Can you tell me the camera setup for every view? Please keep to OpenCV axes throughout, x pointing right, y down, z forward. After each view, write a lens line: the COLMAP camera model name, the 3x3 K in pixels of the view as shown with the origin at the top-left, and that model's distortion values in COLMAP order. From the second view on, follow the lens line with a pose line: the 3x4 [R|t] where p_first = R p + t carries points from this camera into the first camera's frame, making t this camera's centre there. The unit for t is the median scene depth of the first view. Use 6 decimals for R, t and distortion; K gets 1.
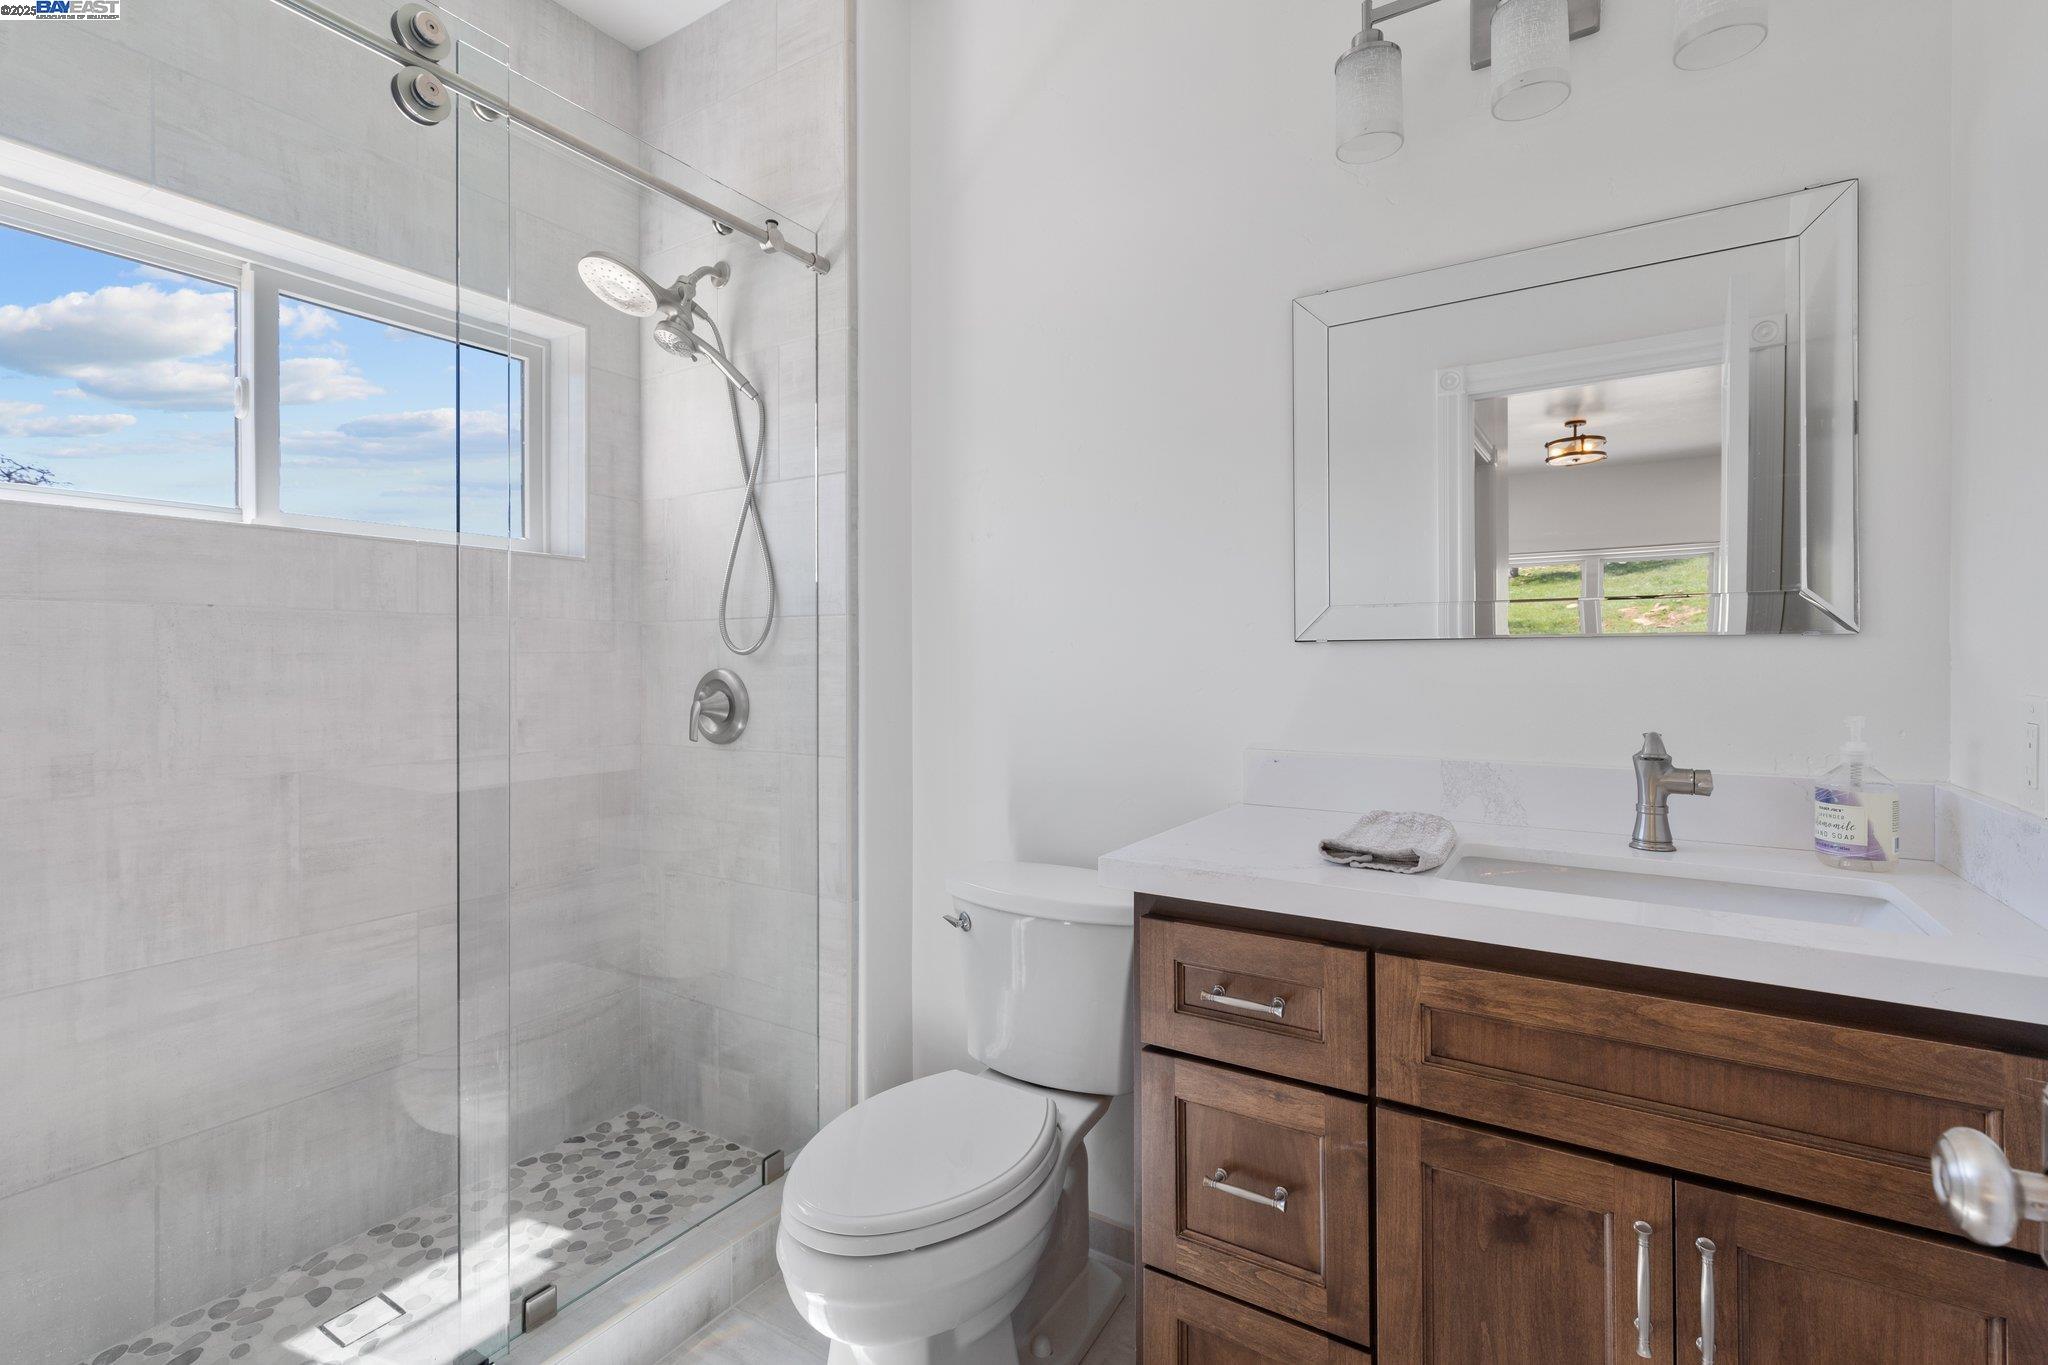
lens RADIAL K [[937.7, 0, 1022.2], [0, 937.7, 673.1], [0, 0, 1]] dist [0.013965, -0.001359]
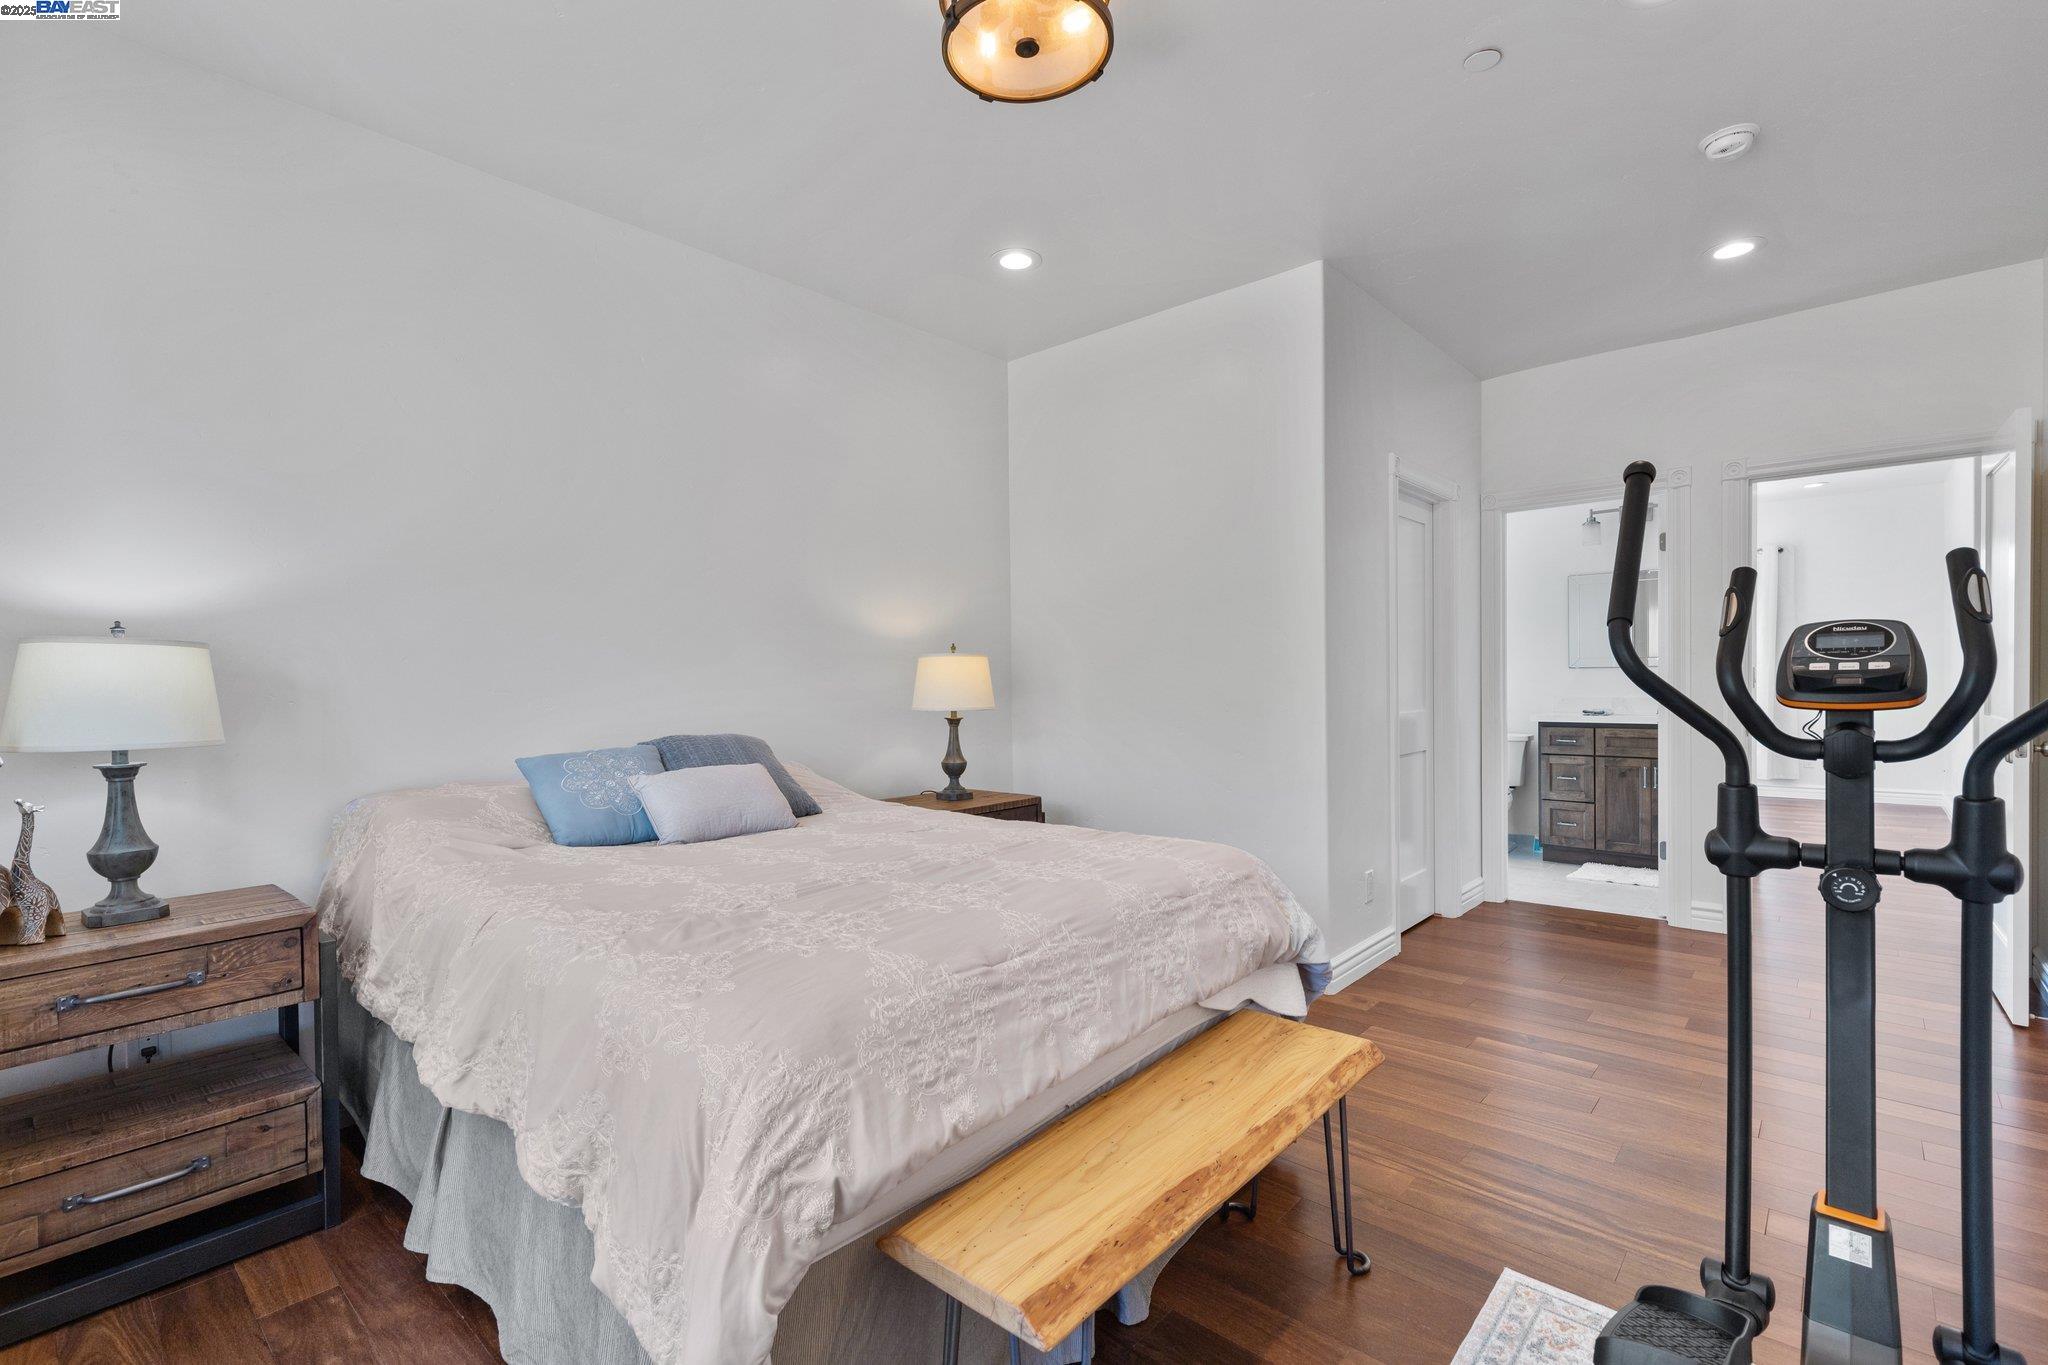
lens RADIAL K [[937.7, 0, 1024.6], [0, 937.7, 682.7], [0, 0, 1]] dist [0.013965, -0.001359]
pose [[0.986916, -0.001119, -0.161234, -1.875641], [0.001935, 0.999986, 0.004905, 0.010633], [0.161227, -0.005152, 0.986904, -4.590194]]
